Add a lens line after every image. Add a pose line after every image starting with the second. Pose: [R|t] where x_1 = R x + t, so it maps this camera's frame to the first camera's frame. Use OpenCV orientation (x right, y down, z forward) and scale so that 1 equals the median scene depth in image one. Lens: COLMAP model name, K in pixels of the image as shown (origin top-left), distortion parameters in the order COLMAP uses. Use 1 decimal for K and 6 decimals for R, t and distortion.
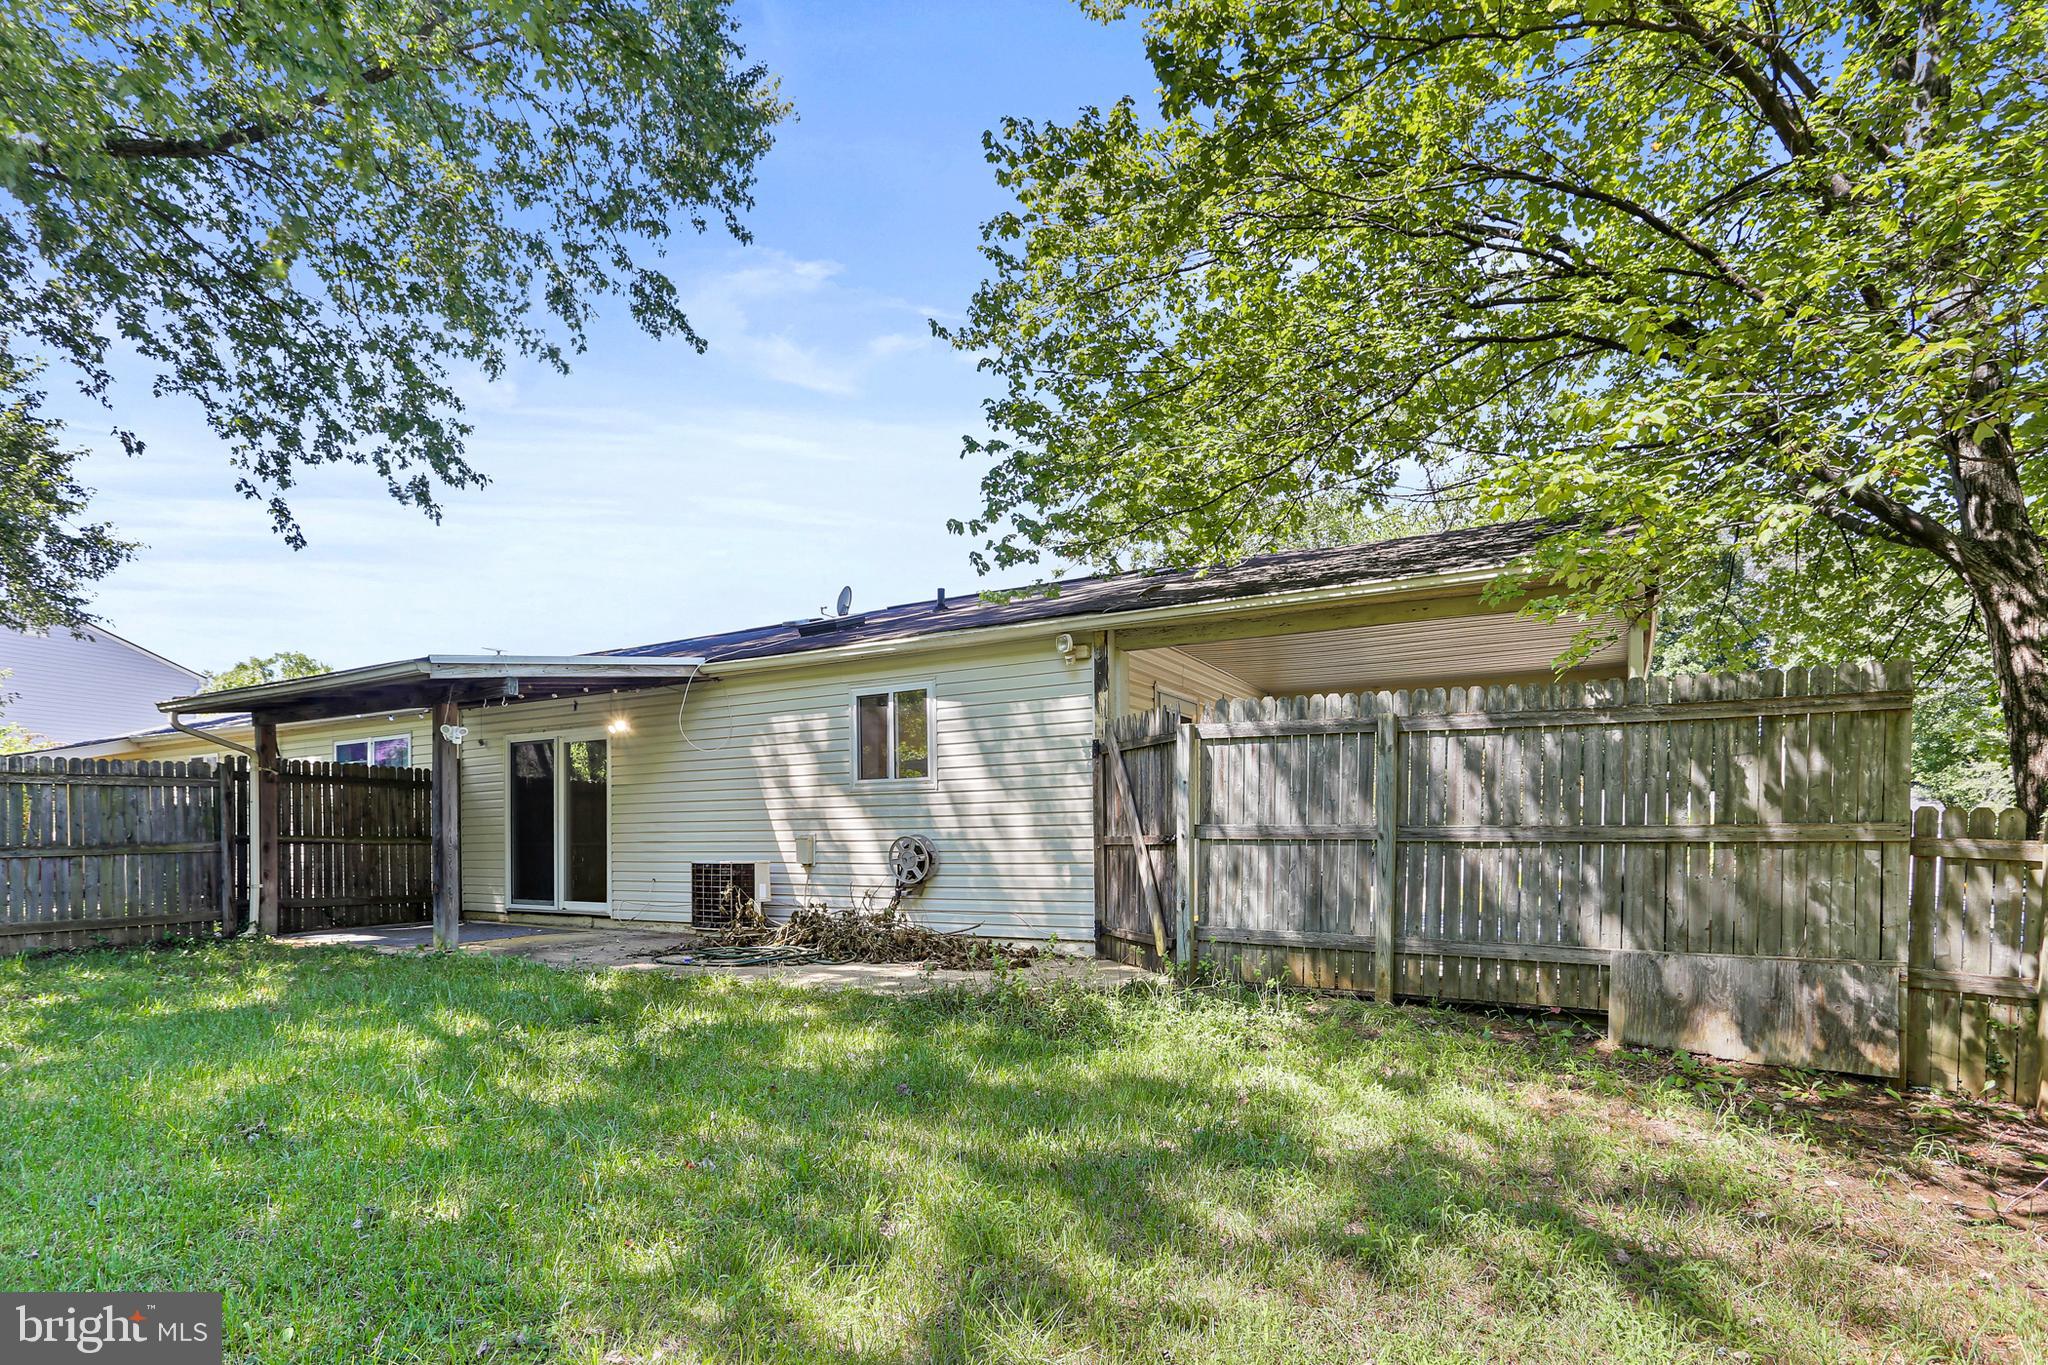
lens RADIAL K [[1007.2, 0, 1025.0], [0, 1007.2, 685.1], [0, 0, 1]] dist [-0.027094, 0.017462]
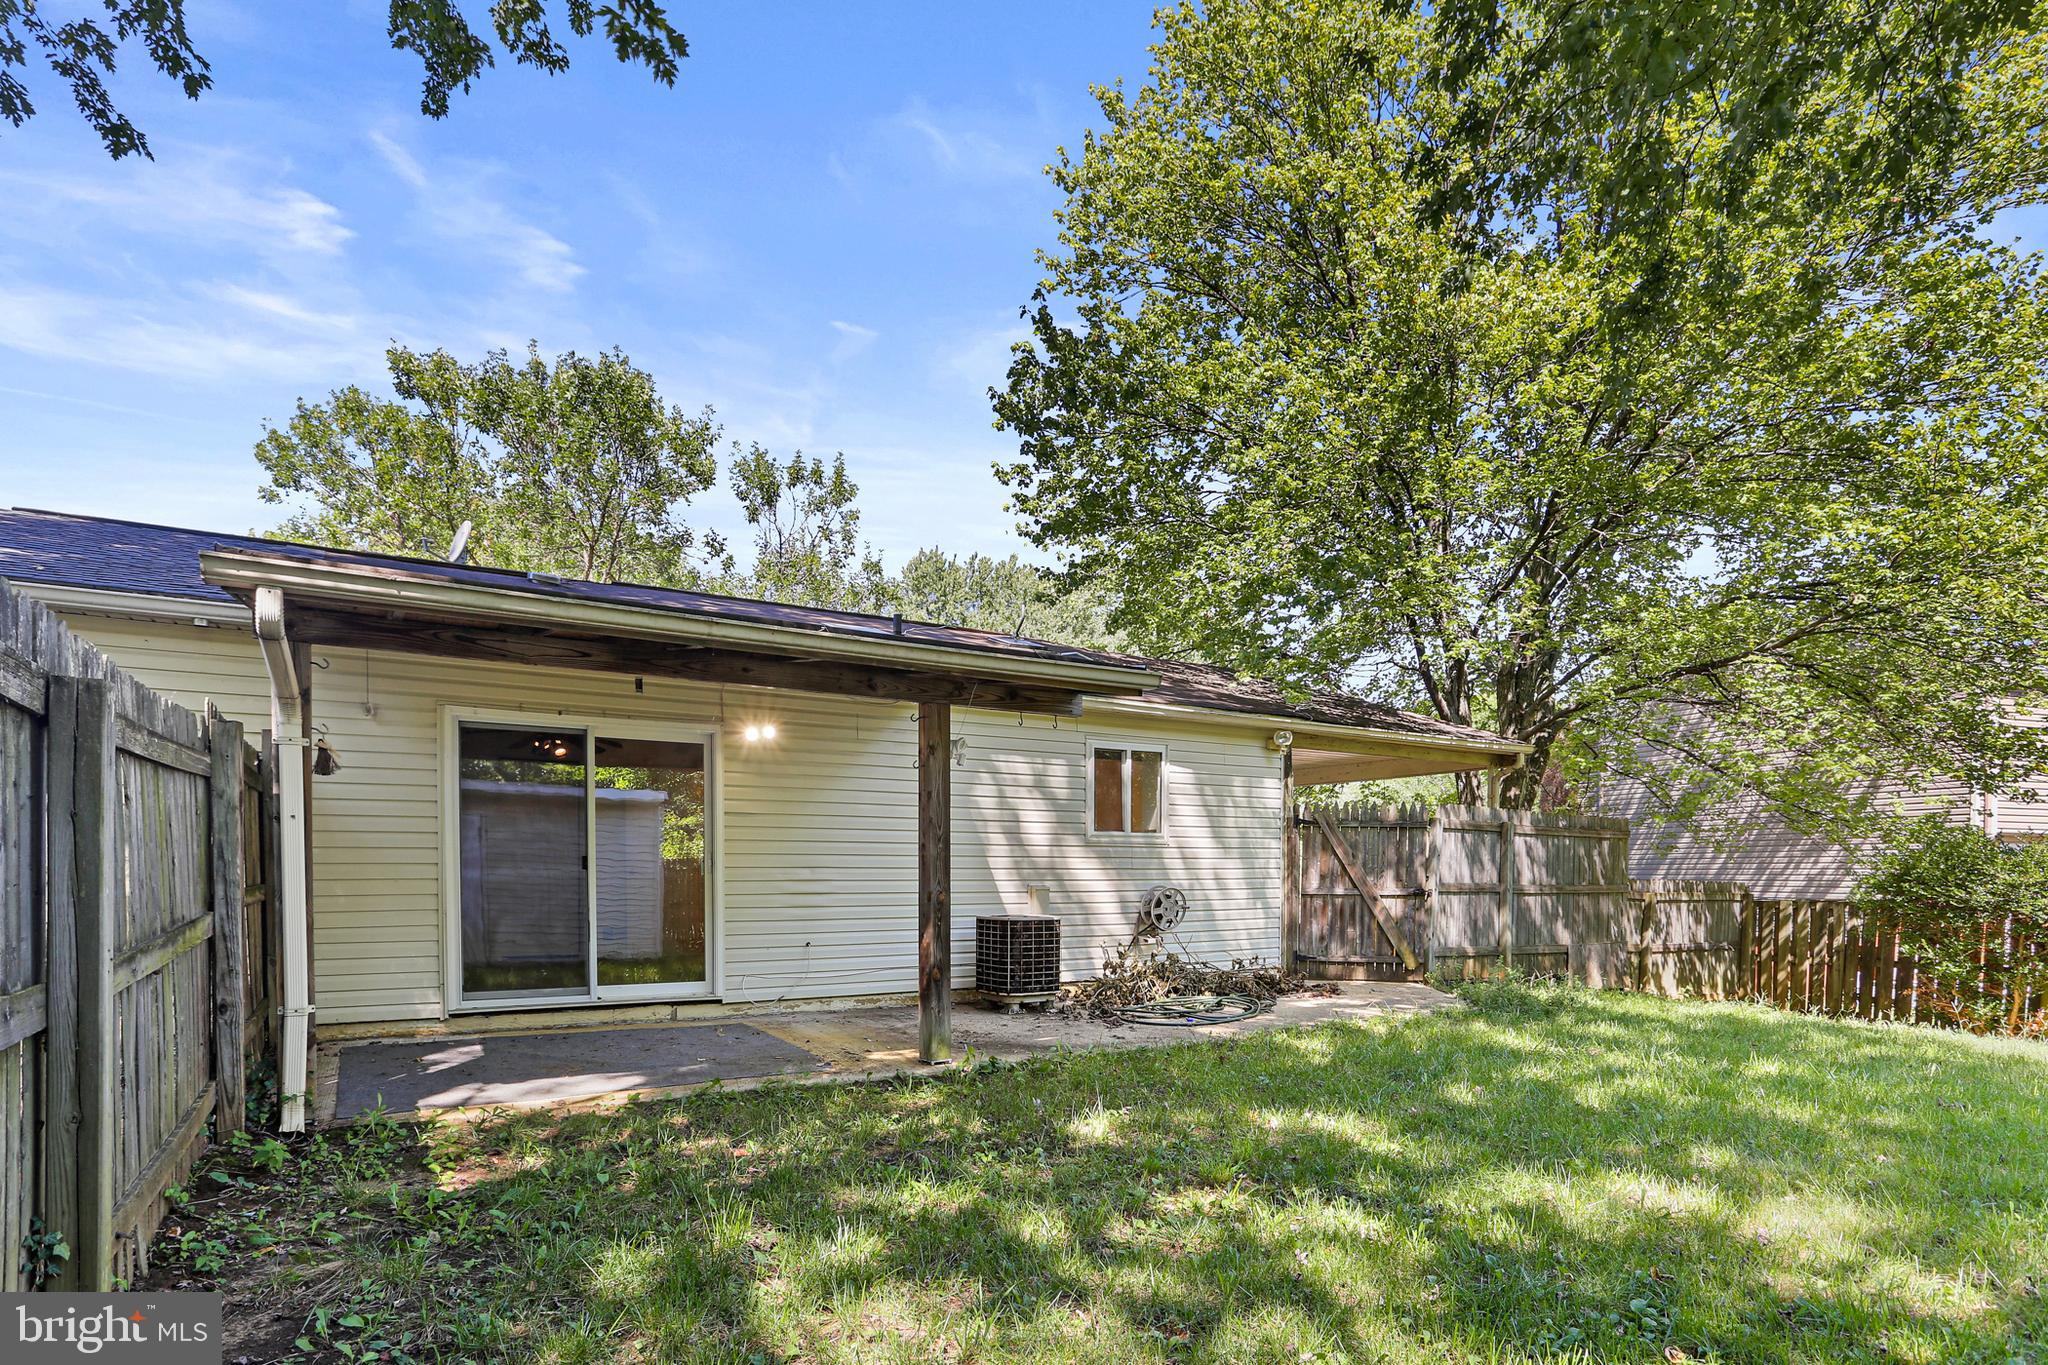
lens RADIAL K [[1007.2, 0, 1024.1], [0, 1007.2, 679.5], [0, 0, 1]] dist [-0.027094, 0.017462]
pose [[0.513638, 0.178663, 0.839199, -1.091114], [-0.129598, 0.983013, -0.129959, 0.085665], [-0.848163, -0.042007, 0.528068, 0.532931]]
